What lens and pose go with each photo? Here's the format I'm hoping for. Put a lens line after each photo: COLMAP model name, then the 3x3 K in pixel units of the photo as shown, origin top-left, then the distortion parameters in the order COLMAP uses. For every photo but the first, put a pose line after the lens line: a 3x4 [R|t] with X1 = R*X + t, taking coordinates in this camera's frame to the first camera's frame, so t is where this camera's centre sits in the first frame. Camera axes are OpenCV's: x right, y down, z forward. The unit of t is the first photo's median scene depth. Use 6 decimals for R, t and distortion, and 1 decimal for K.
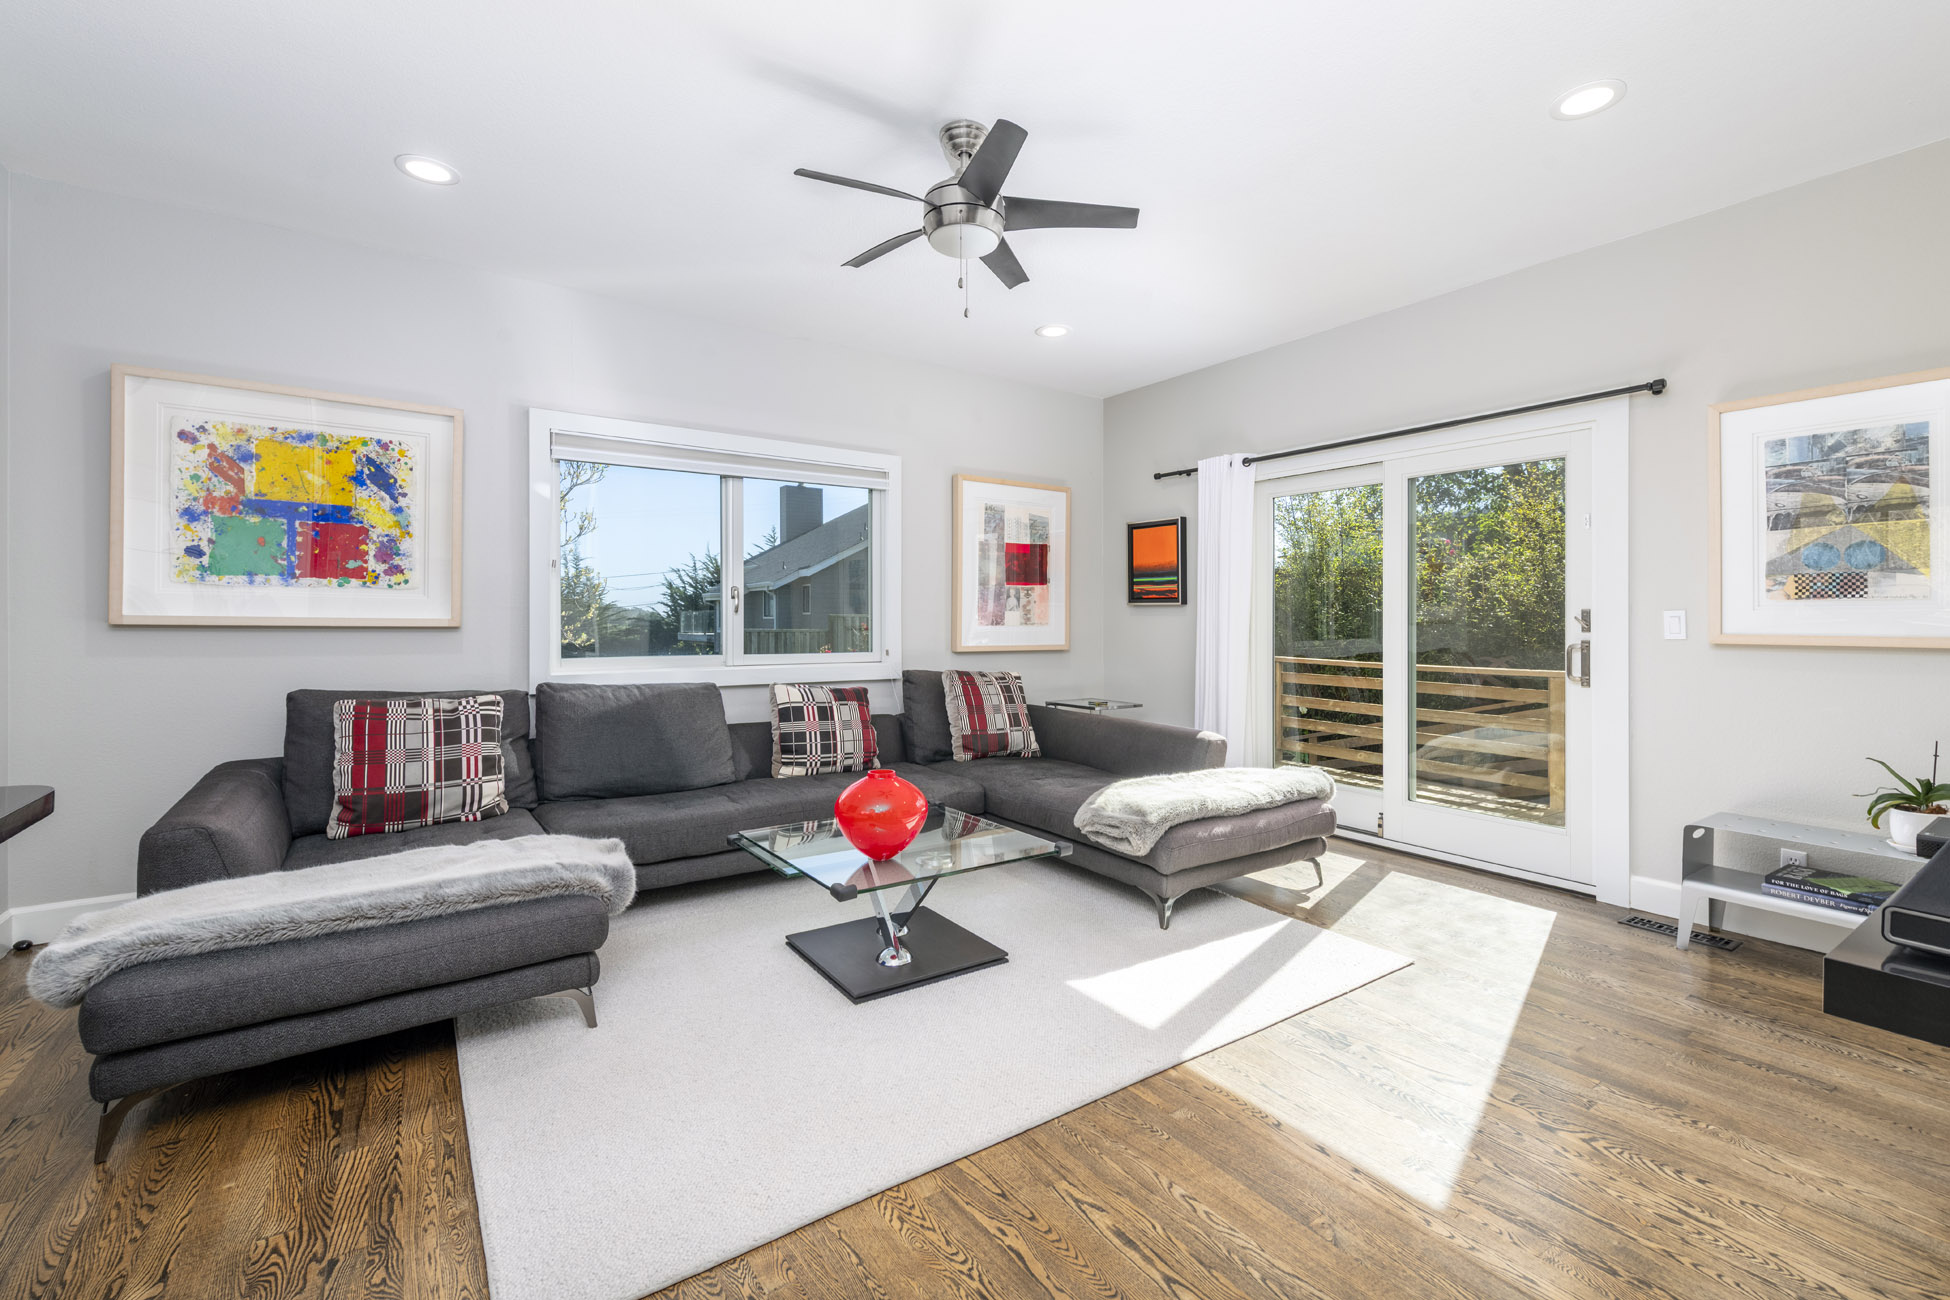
lens RADIAL K [[846.5, 0, 976.0], [0, 846.5, 626.1], [0, 0, 1]] dist [0.009537, -0.002619]
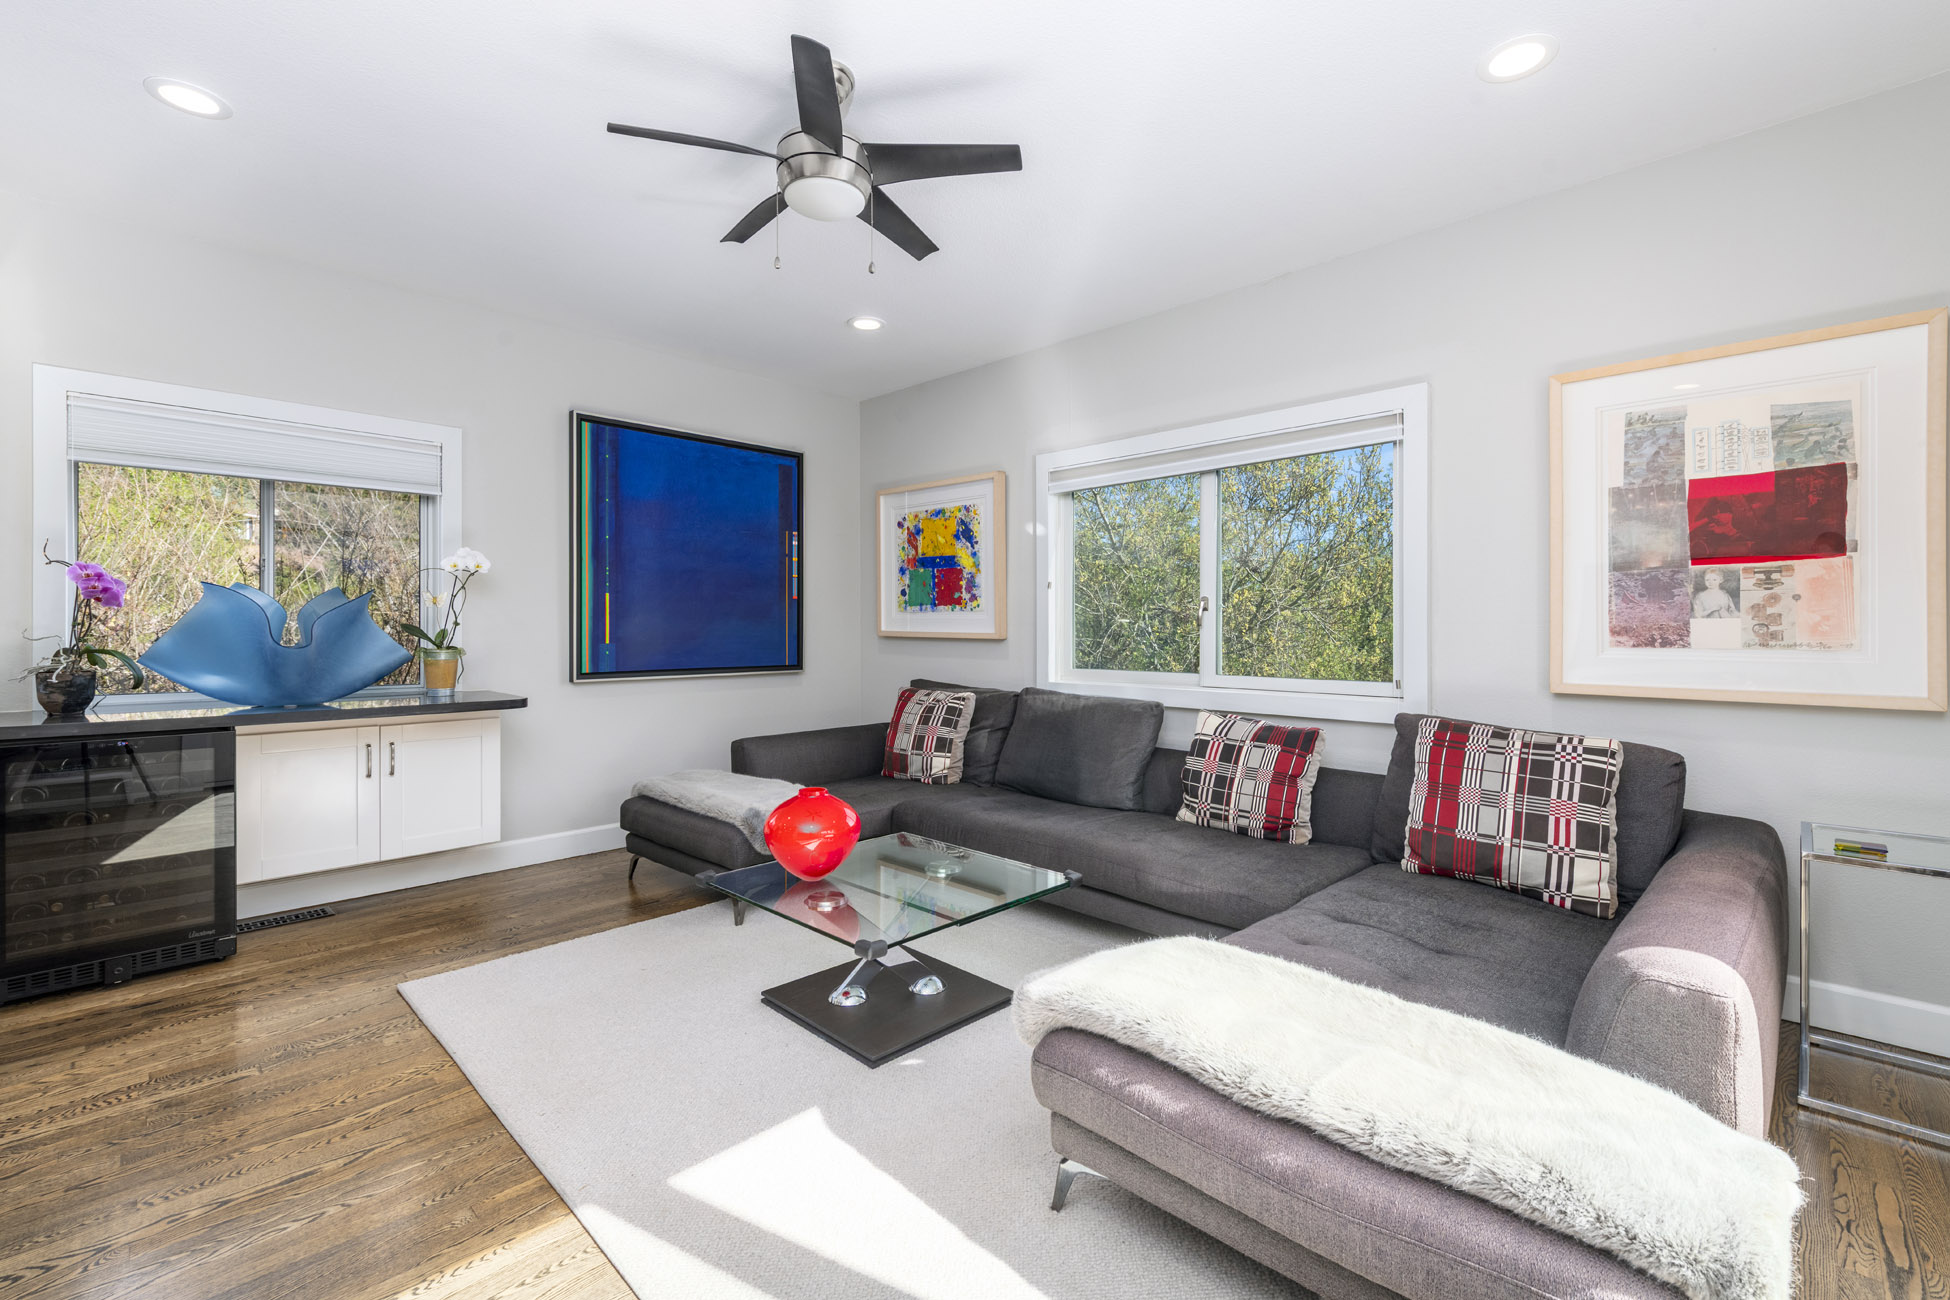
lens RADIAL K [[846.5, 0, 983.6], [0, 846.5, 625.0], [0, 0, 1]] dist [0.009537, -0.002619]
pose [[0.188639, -0.008733, -0.982008, 0.675387], [-0.009619, 0.999896, -0.010740, -0.006913], [0.981999, 0.011472, 0.188535, 0.767135]]
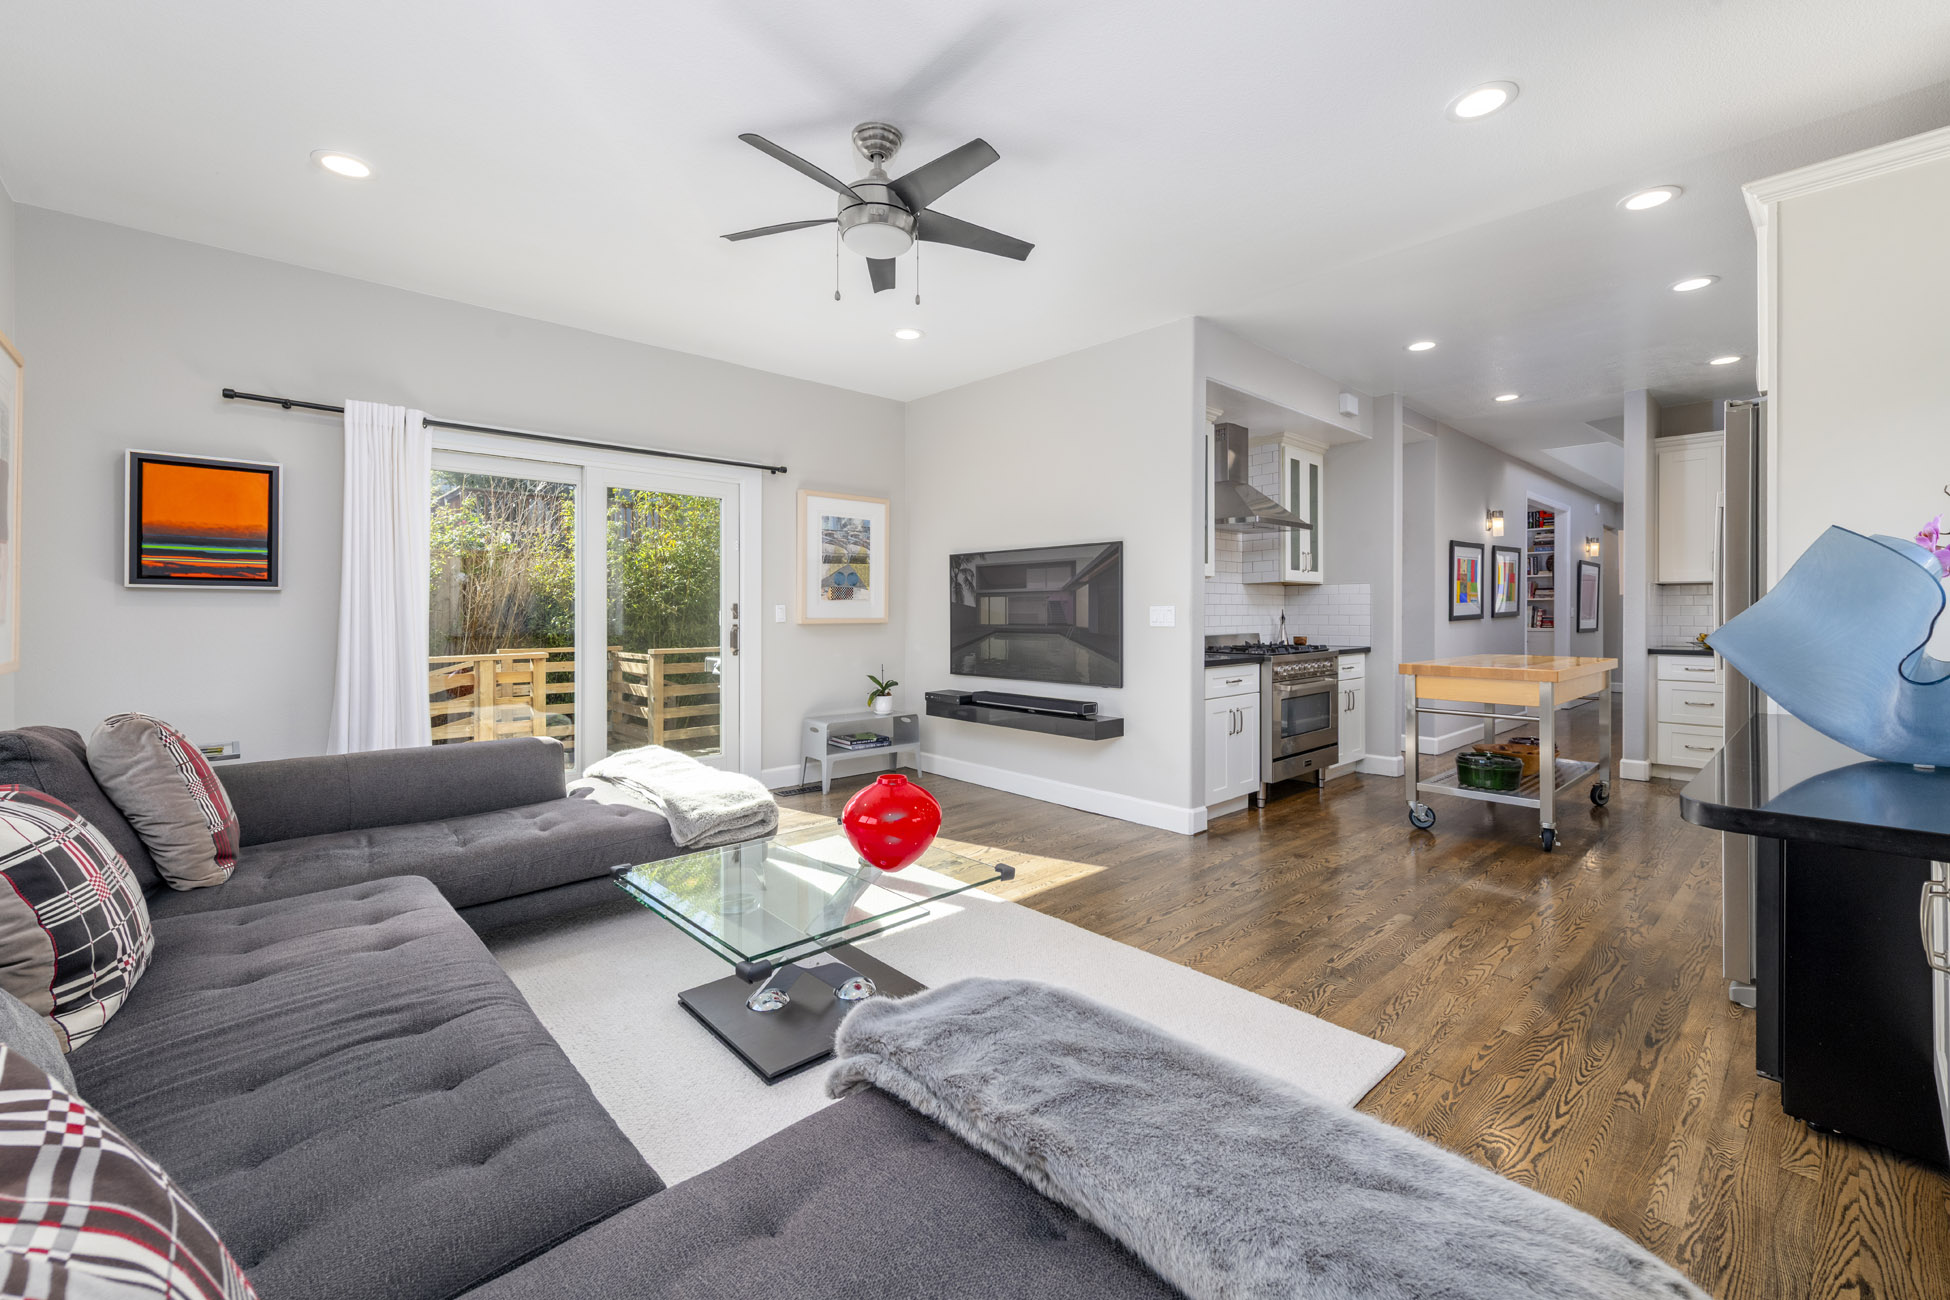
lens RADIAL K [[800.5, 0, 993.7], [0, 800.5, 613.6], [0, 0, 1]] dist [0.010324, 0.000030]
pose [[-0.156081, -0.008112, 0.987711, -0.764611], [0.006528, 0.999936, 0.009244, -0.012306], [-0.987723, 0.007890, -0.156018, 0.782673]]
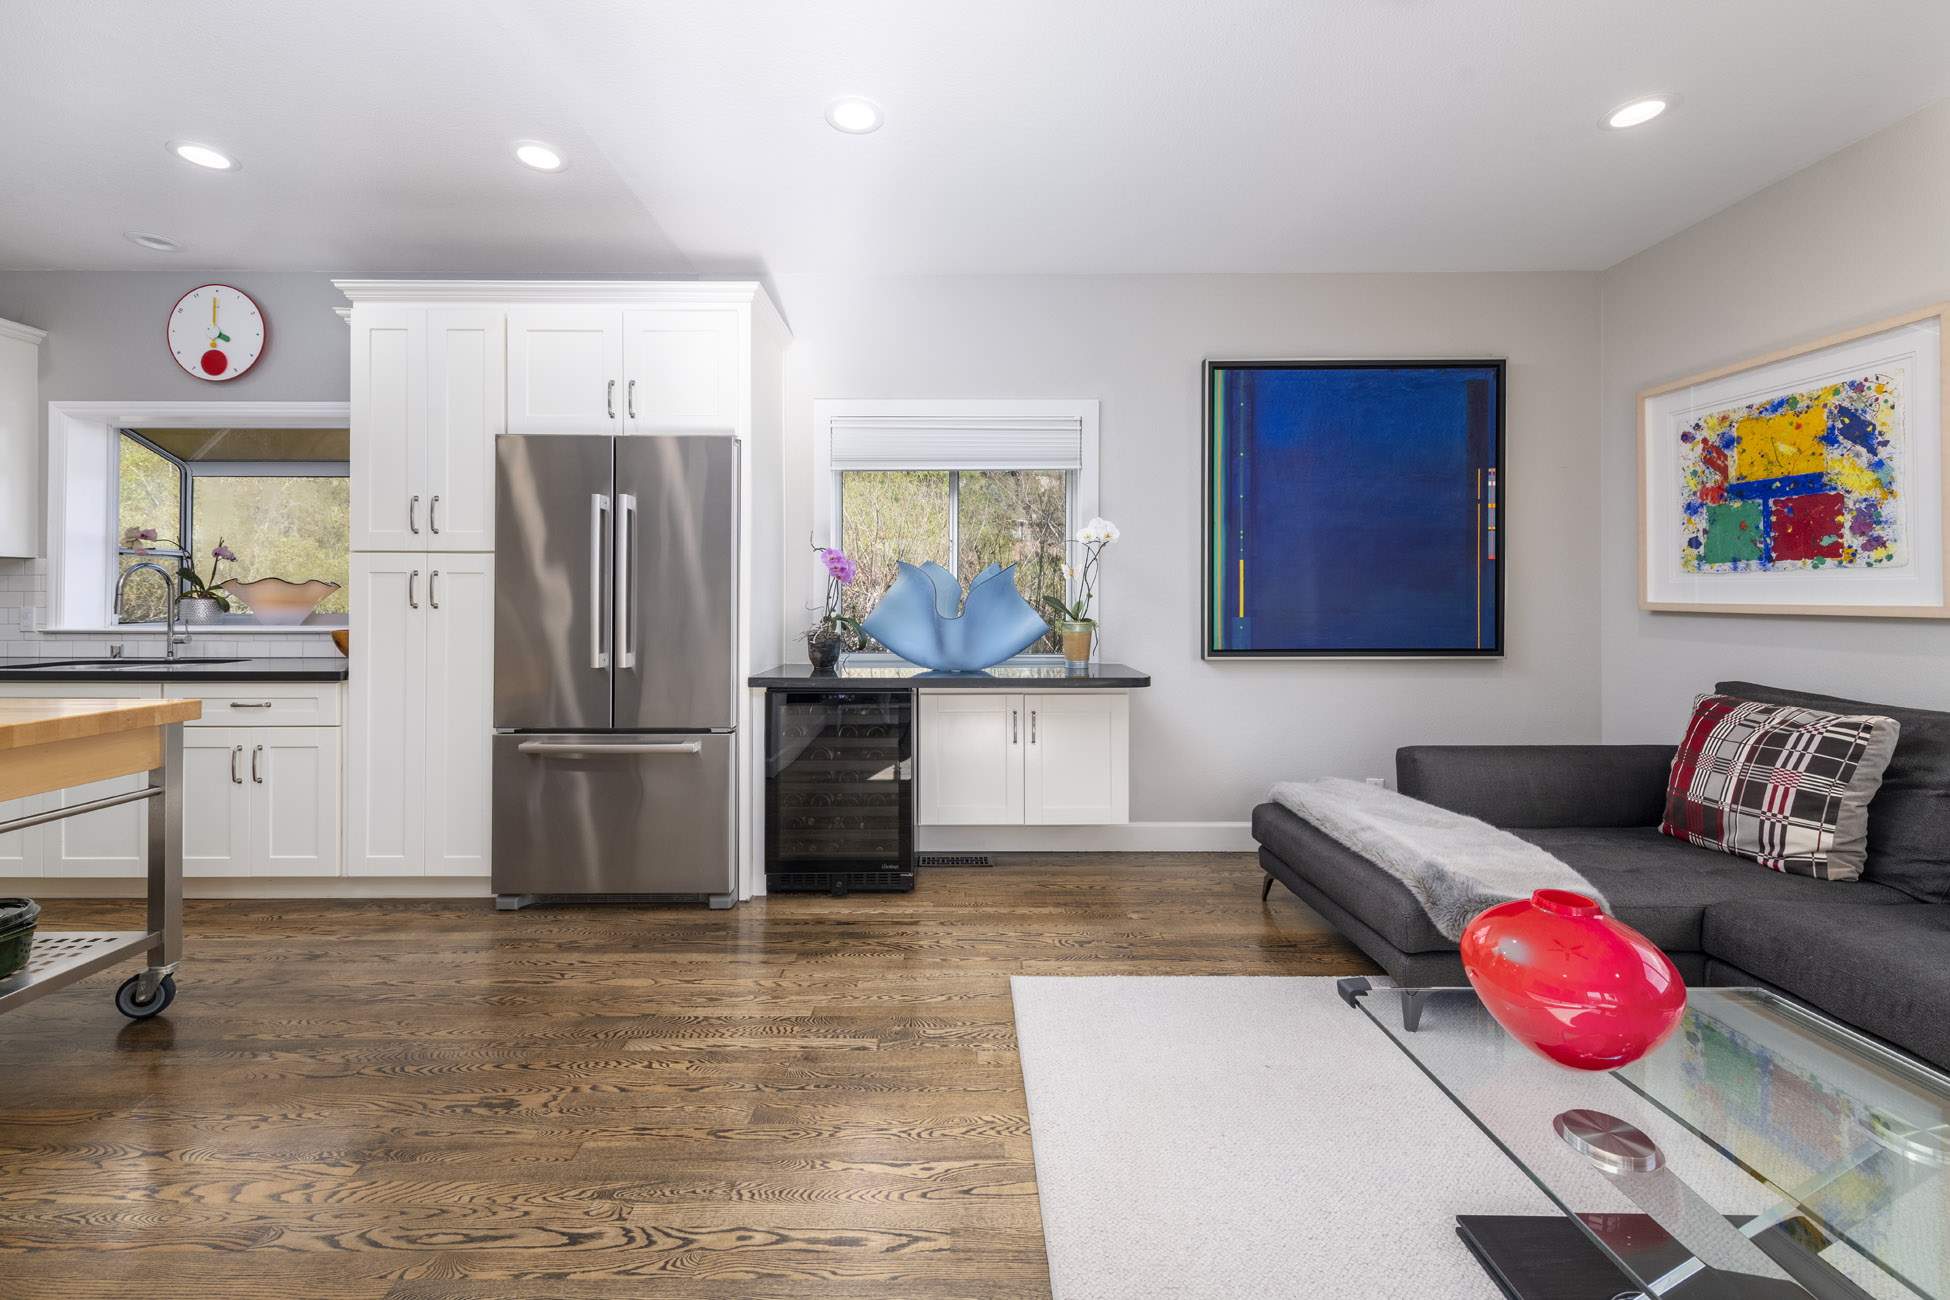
lens RADIAL K [[783.0, 0, 957.3], [0, 783.0, 605.8], [0, 0, 1]] dist [0.008753, -0.001798]
pose [[-0.572724, 0.002133, -0.819746, 0.384151], [-0.009107, 0.999918, 0.008965, -0.008116], [0.819698, 0.012600, -0.572658, 0.737798]]
